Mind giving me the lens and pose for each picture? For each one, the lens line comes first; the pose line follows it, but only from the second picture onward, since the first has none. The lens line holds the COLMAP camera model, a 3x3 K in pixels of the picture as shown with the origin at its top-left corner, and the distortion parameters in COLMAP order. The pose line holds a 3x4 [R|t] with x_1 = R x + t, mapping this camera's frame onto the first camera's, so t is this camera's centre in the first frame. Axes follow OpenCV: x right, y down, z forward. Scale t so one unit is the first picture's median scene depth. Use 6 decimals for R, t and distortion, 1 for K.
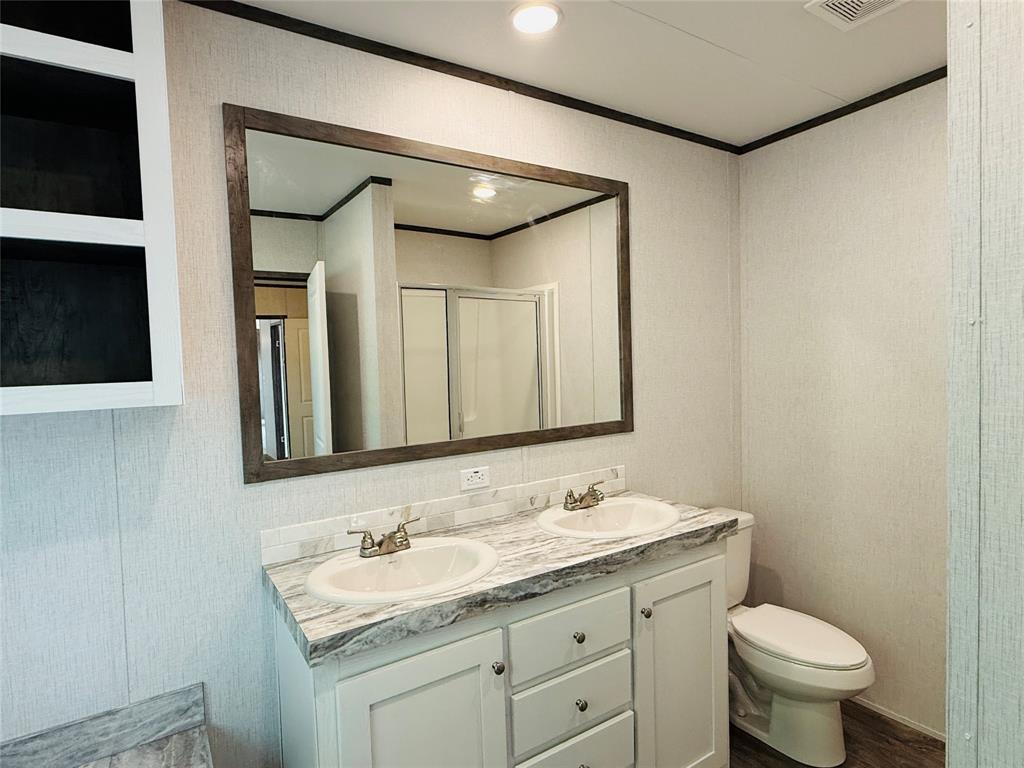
lens RADIAL K [[561.8, 0, 510.2], [0, 561.8, 389.2], [0, 0, 1]] dist [-0.000367, -0.000038]
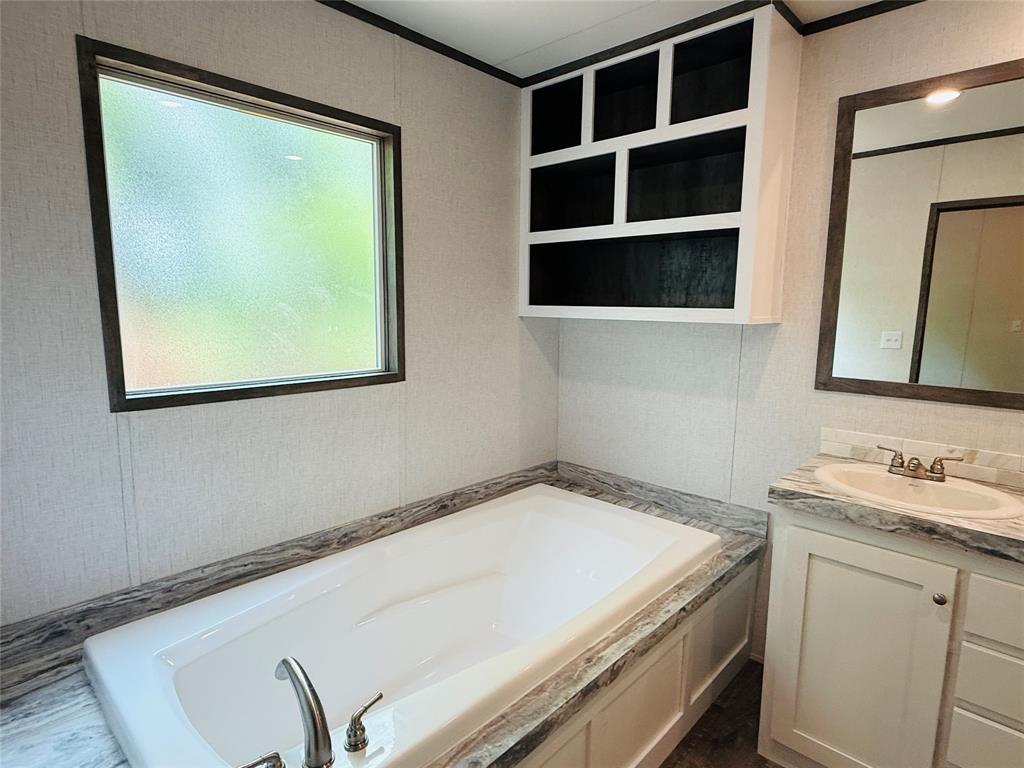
lens RADIAL K [[561.8, 0, 514.2], [0, 561.8, 386.5], [0, 0, 1]] dist [-0.000367, -0.000038]
pose [[0.230079, 0.176617, -0.957011, 0.733629], [-0.064944, 0.983988, 0.165983, -0.017827], [0.971002, 0.023963, 0.237865, -0.032311]]
